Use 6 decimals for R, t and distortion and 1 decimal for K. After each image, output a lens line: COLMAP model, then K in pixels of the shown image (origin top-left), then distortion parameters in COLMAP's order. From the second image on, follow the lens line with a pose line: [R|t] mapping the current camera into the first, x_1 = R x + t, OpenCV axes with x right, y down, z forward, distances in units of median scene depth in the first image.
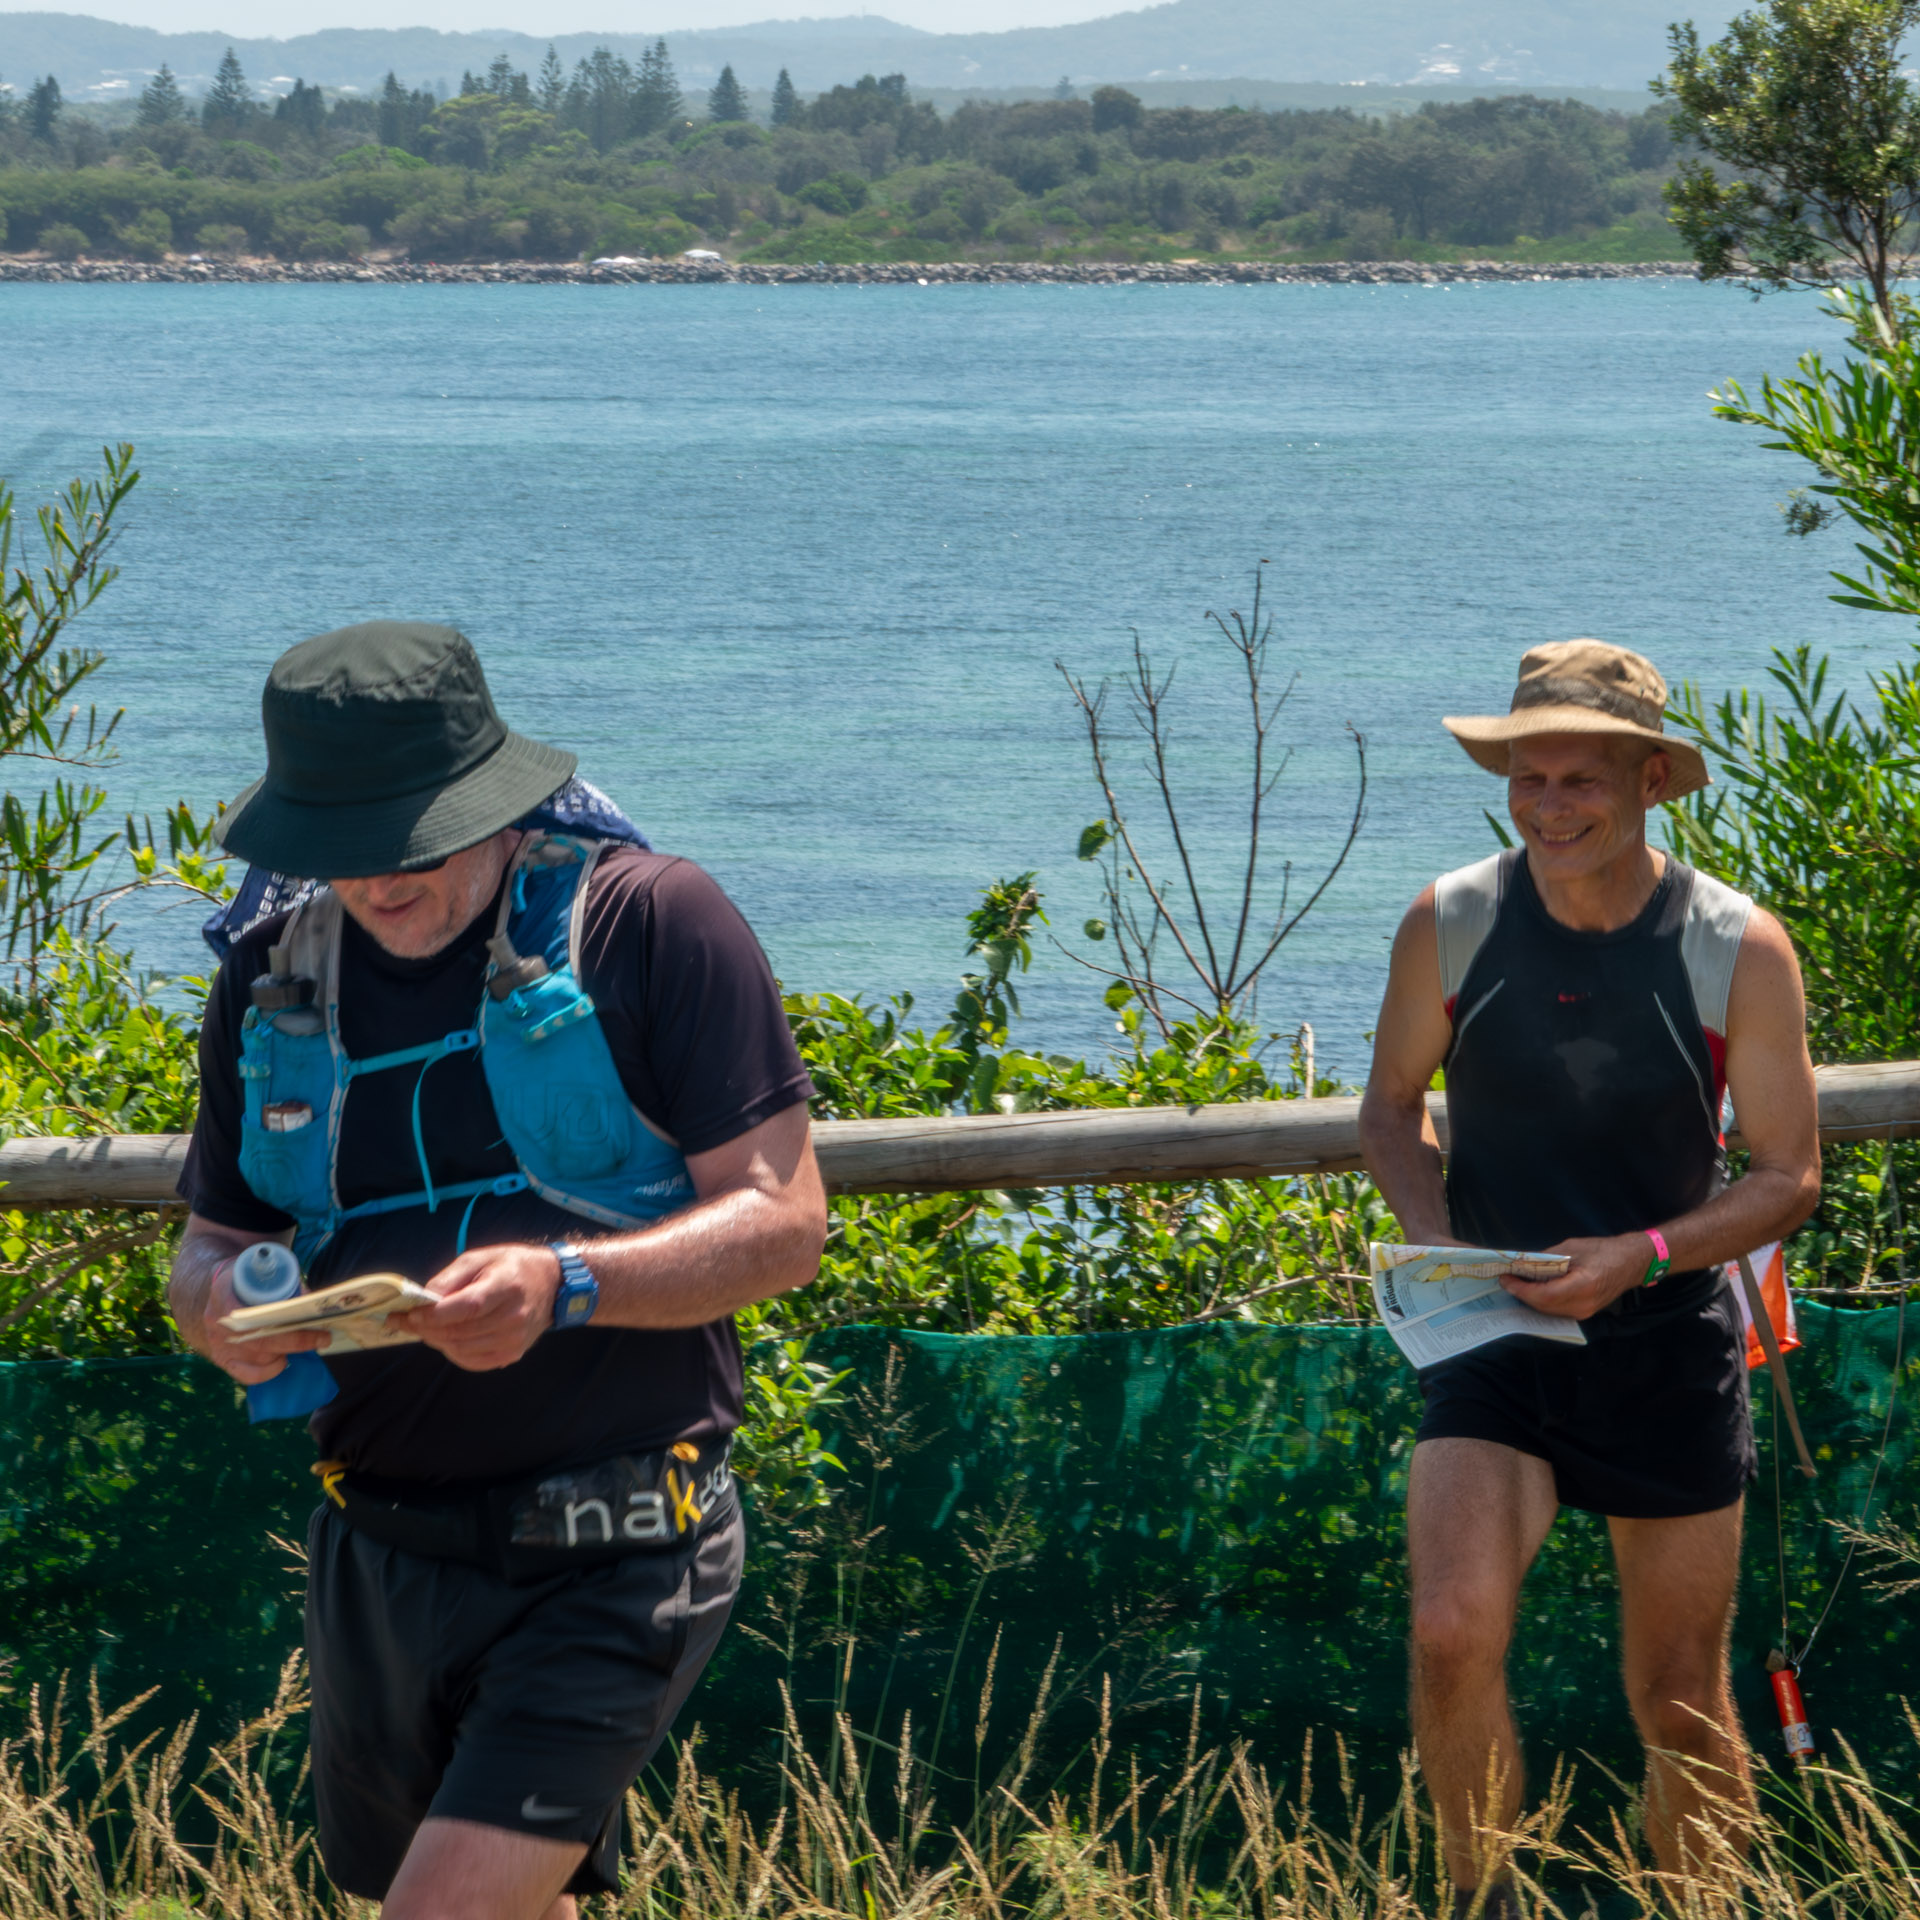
lens RADIAL K [[13957.9, 0, 960.0], [0, 13957.9, 960.0], [0, 0, 1]] dist [0.331088, -81.036927]
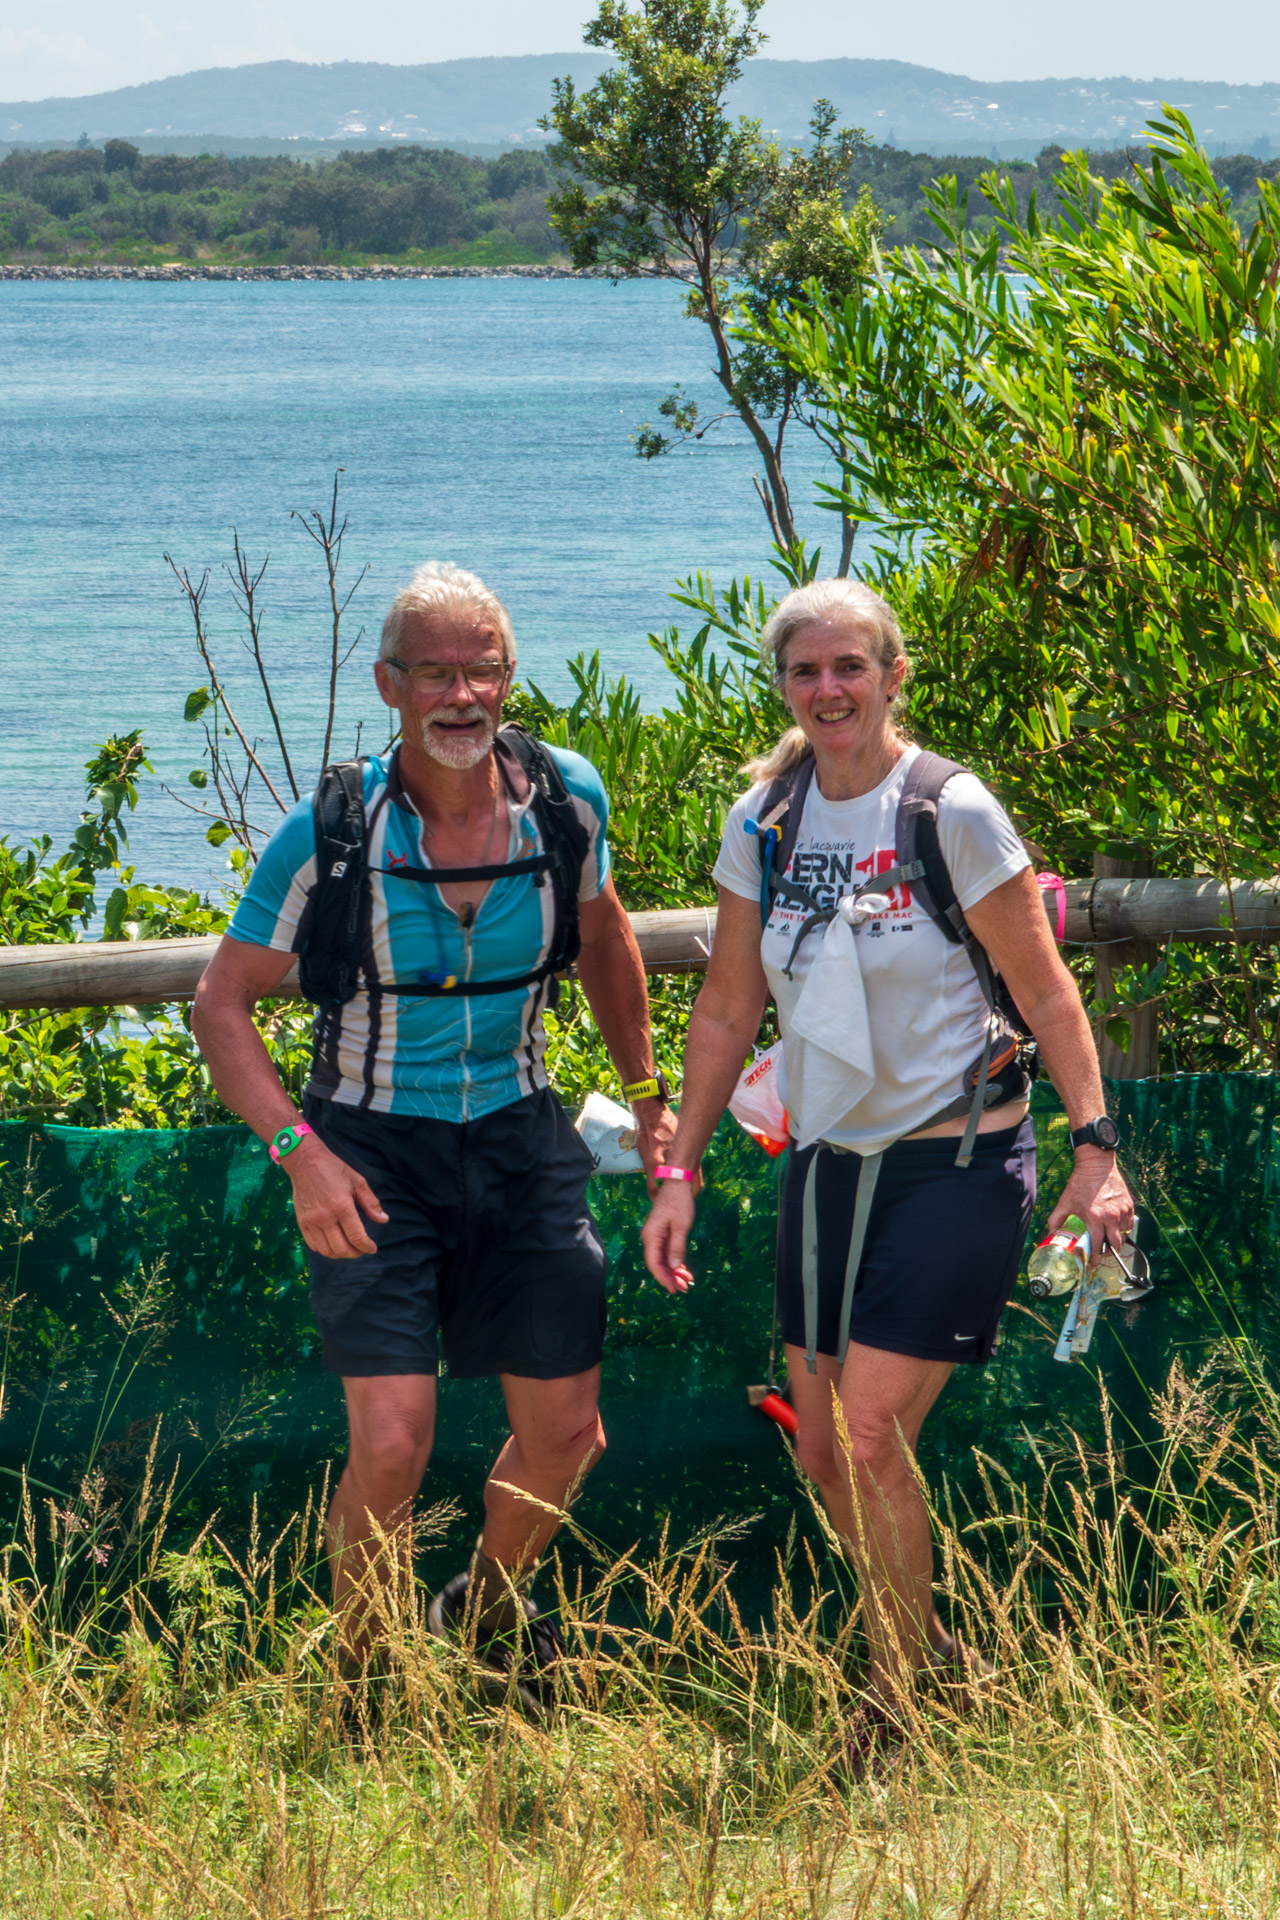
lens RADIAL K [[6513.2, 0, 359.9], [0, 6513.2, 957.9], [0, 0, 1]] dist [-0.049355, 1.370697]
pose [[0.997132, -0.004957, 0.075516, -0.018426], [0.001797, 0.999122, 0.041854, -0.010017], [-0.075657, -0.041598, 0.996266, 0.435408]]
